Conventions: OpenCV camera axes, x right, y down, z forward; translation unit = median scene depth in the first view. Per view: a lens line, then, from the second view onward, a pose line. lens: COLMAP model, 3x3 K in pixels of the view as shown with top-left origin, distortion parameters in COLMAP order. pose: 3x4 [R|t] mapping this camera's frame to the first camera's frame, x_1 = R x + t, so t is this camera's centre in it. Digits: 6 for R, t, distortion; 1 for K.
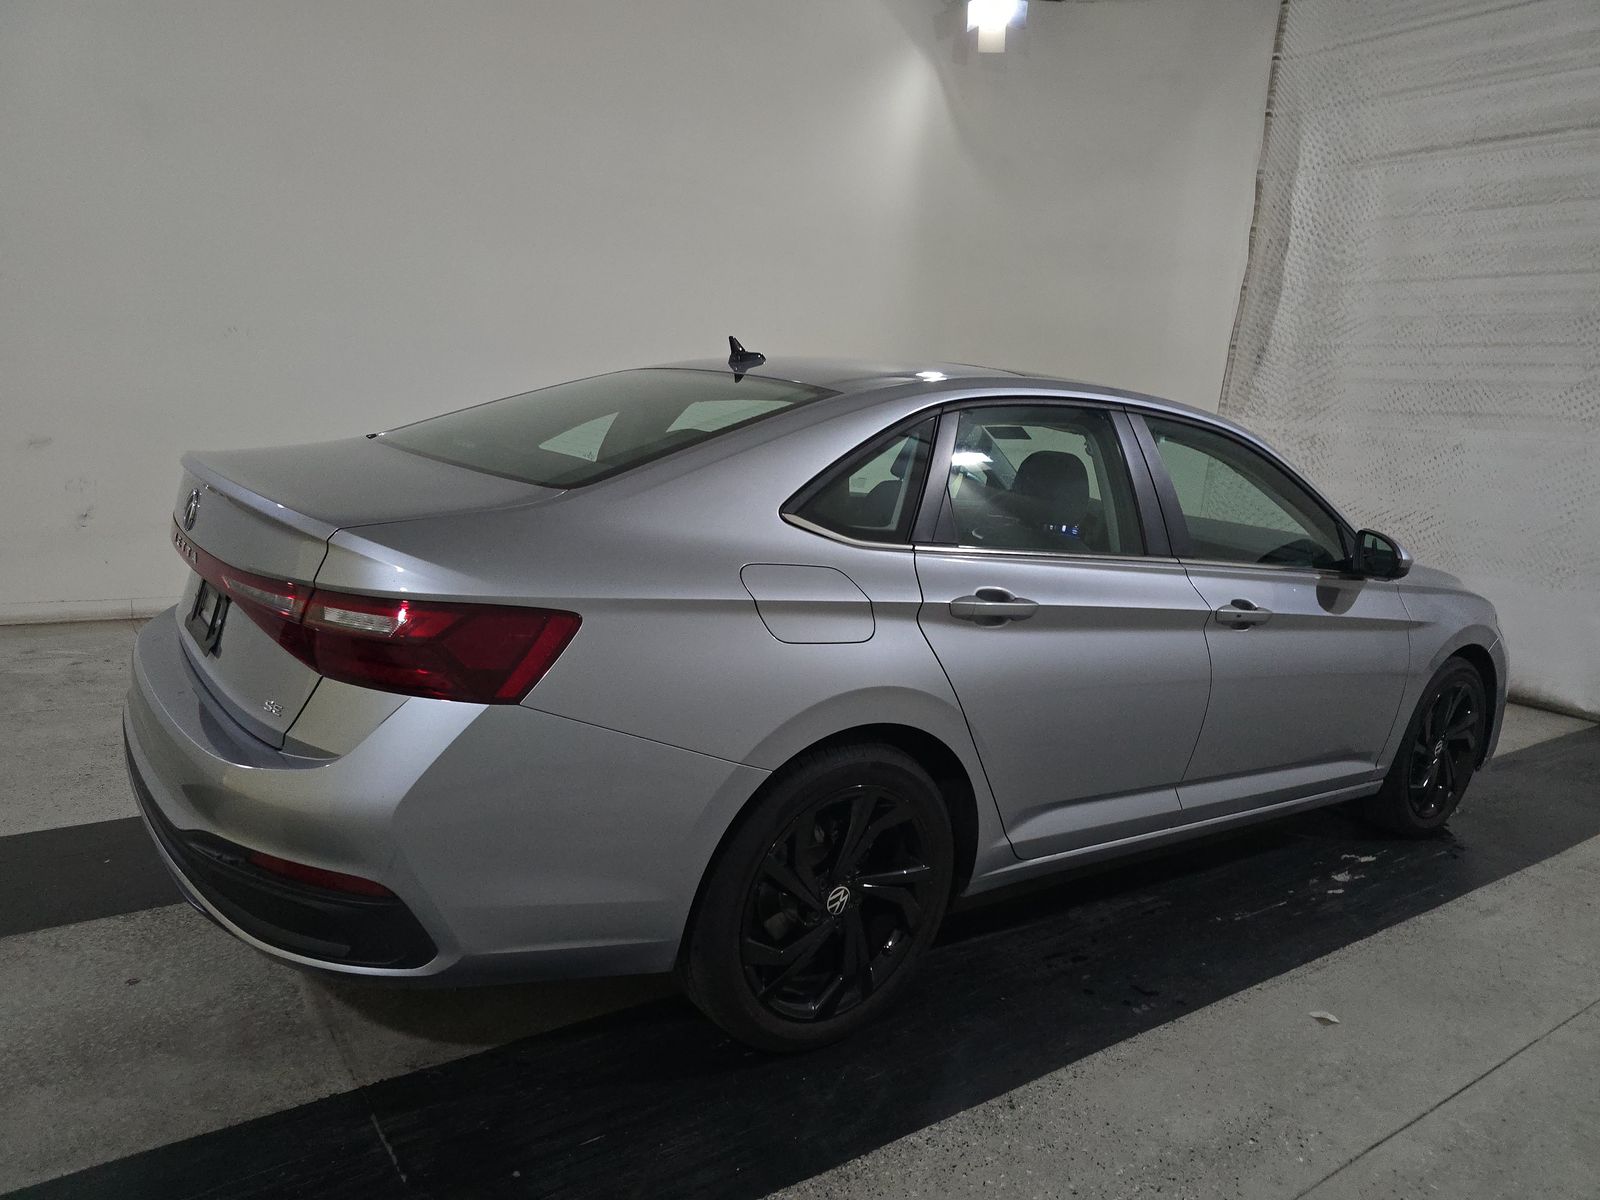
lens RADIAL K [[1016.2, 0, 800.0], [0, 1016.2, 600.0], [0, 0, 1]] dist [0.007744, -0.027837]
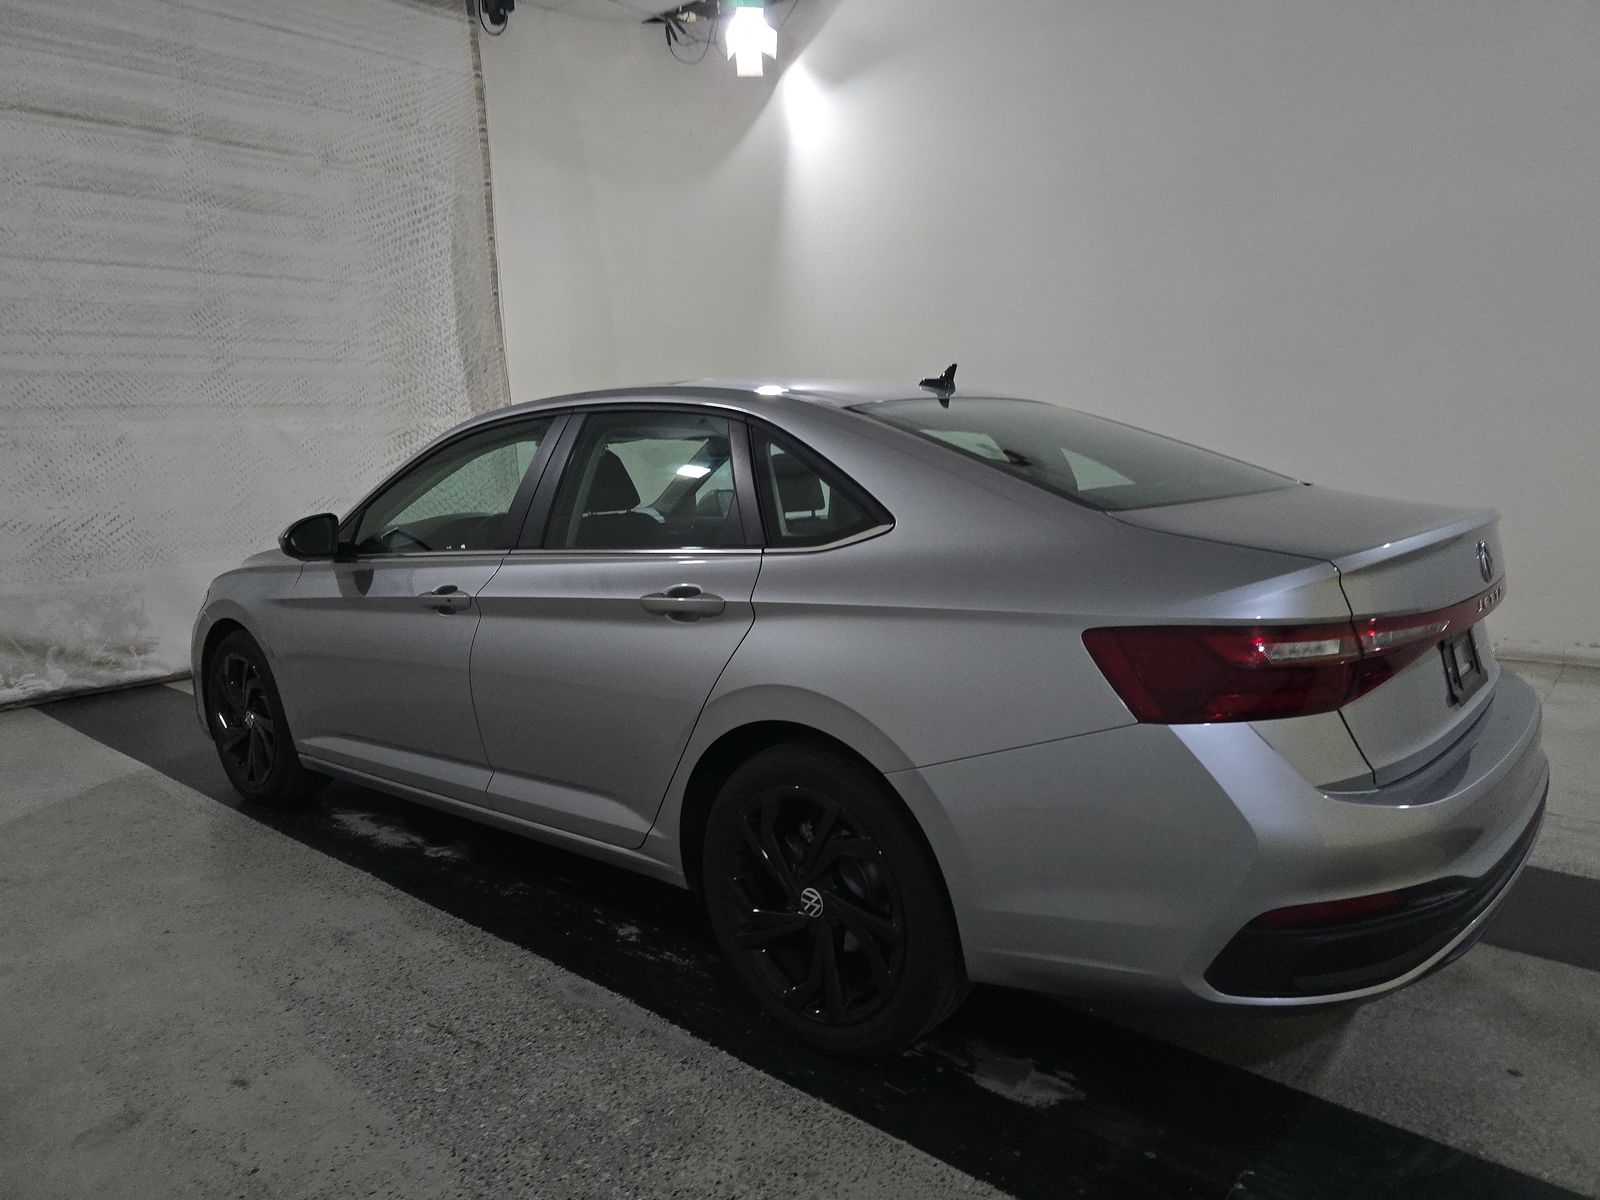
lens RADIAL K [[1057.9, 0, 800.0], [0, 1057.9, 600.0], [0, 0, 1]] dist [-0.008809, -0.025942]
pose [[-0.185291, -0.209247, 0.960147, -0.472883], [0.193850, 0.950084, 0.244463, -0.131809], [-0.963374, 0.231421, -0.135479, 0.577930]]
